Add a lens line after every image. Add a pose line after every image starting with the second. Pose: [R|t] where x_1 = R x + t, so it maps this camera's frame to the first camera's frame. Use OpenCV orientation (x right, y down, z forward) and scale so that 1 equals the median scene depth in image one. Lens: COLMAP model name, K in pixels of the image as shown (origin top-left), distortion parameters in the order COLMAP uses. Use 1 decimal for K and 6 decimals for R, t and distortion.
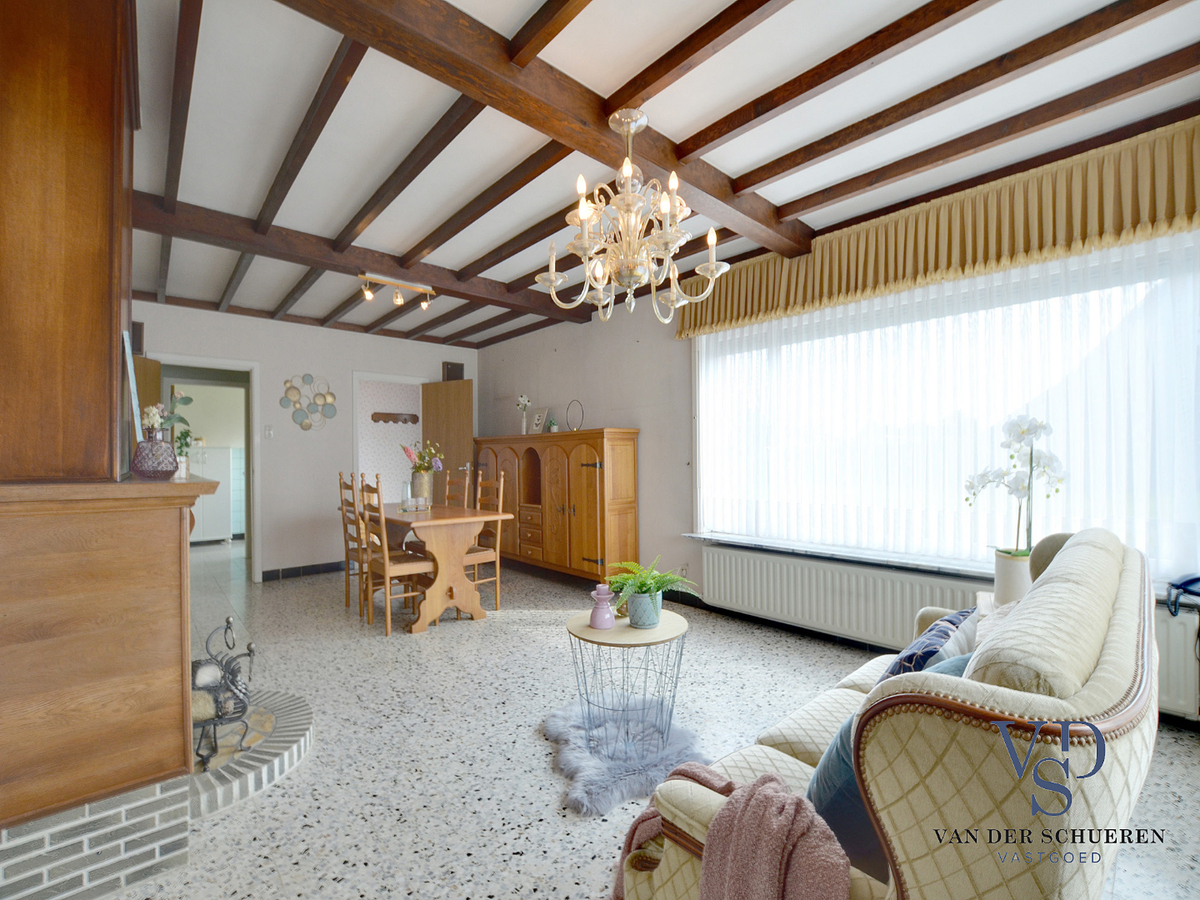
lens RADIAL K [[521.8, 0, 611.5], [0, 521.8, 458.0], [0, 0, 1]] dist [-0.035549, 0.005171]
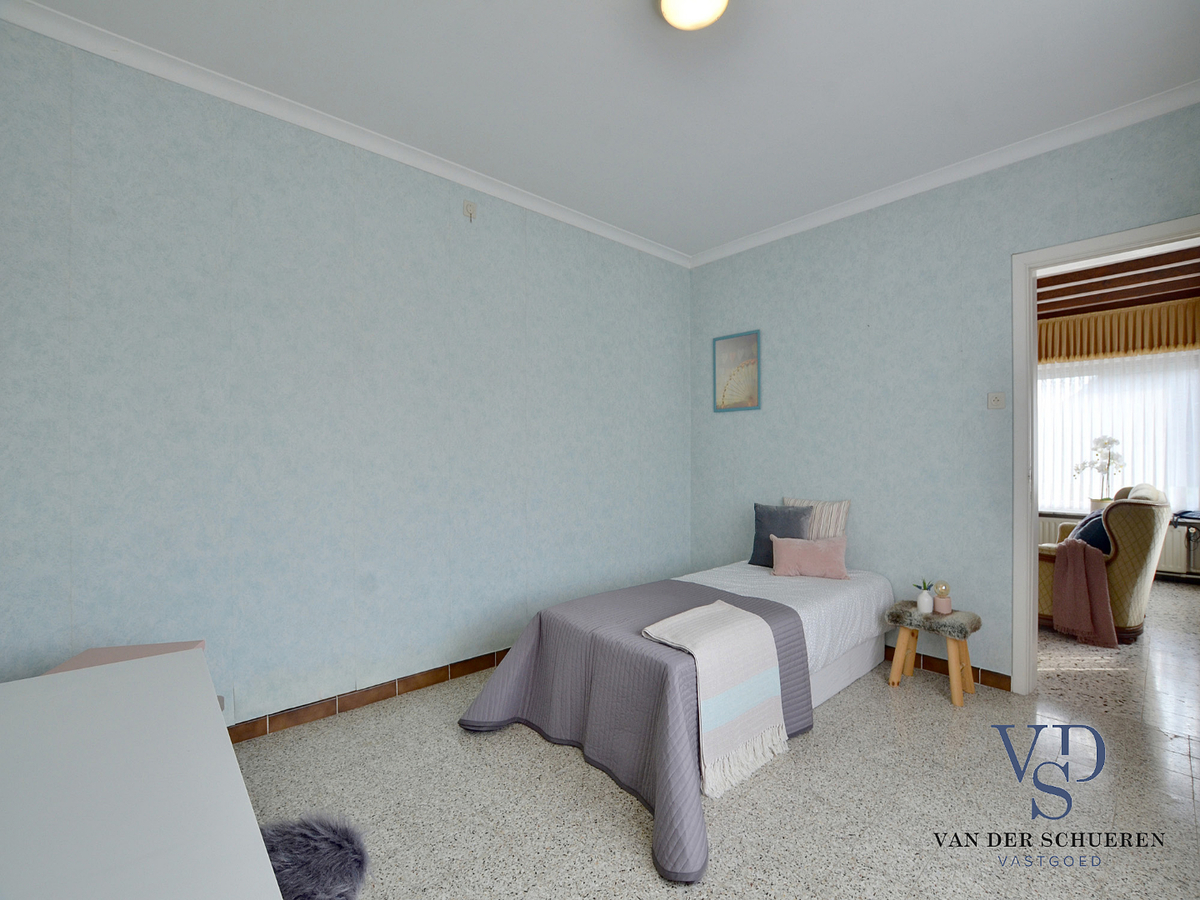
lens RADIAL K [[521.8, 0, 608.7], [0, 521.8, 453.0], [0, 0, 1]] dist [-0.035549, 0.005171]
pose [[0.999927, 0.001752, -0.011985, -1.243843], [-0.001668, 0.999974, 0.007005, -0.021830], [0.011997, -0.006984, 0.999904, -1.143351]]
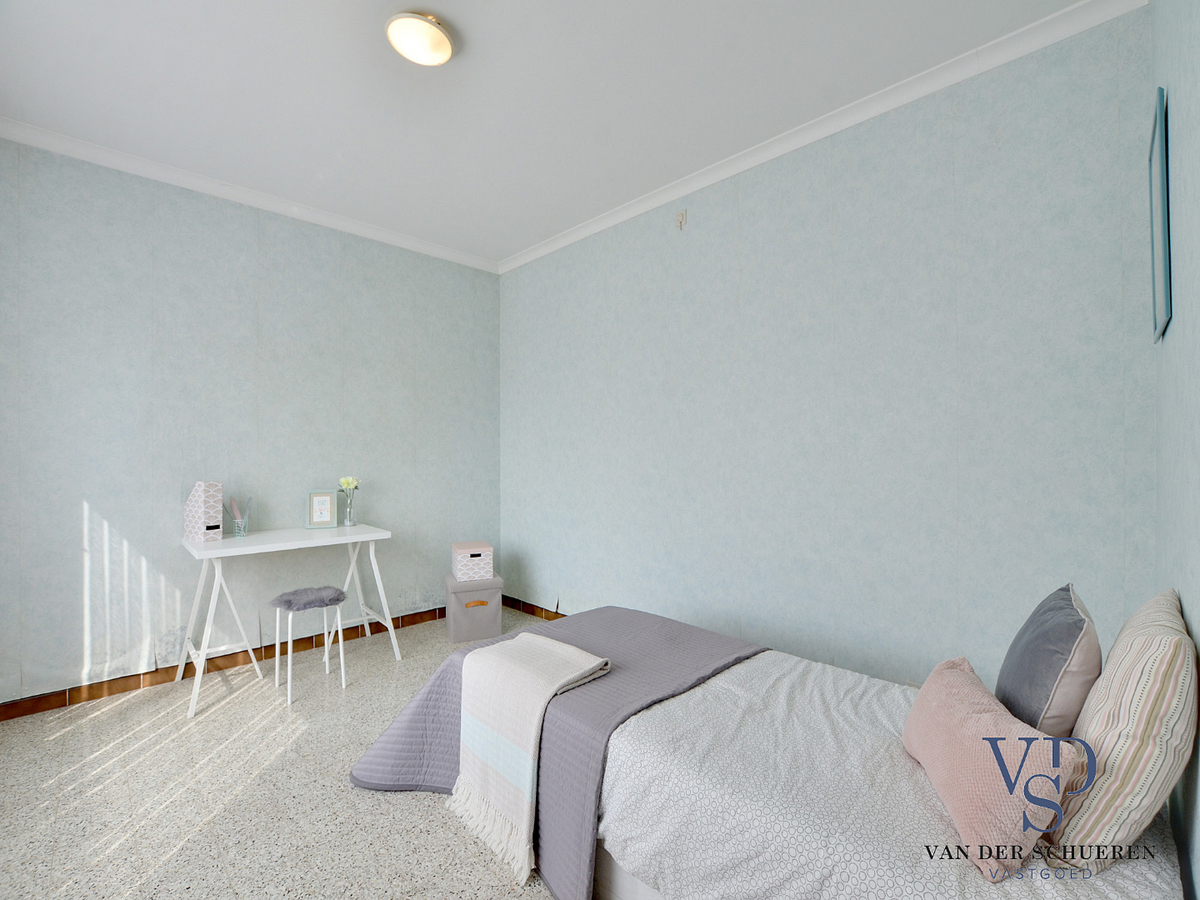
lens RADIAL K [[521.8, 0, 606.1], [0, 521.8, 452.8], [0, 0, 1]] dist [-0.035549, 0.005171]
pose [[0.053085, -0.000979, -0.998590, 0.806191], [0.016072, 0.999871, -0.000126, -0.009138], [0.998461, -0.016043, 0.053094, 1.014027]]
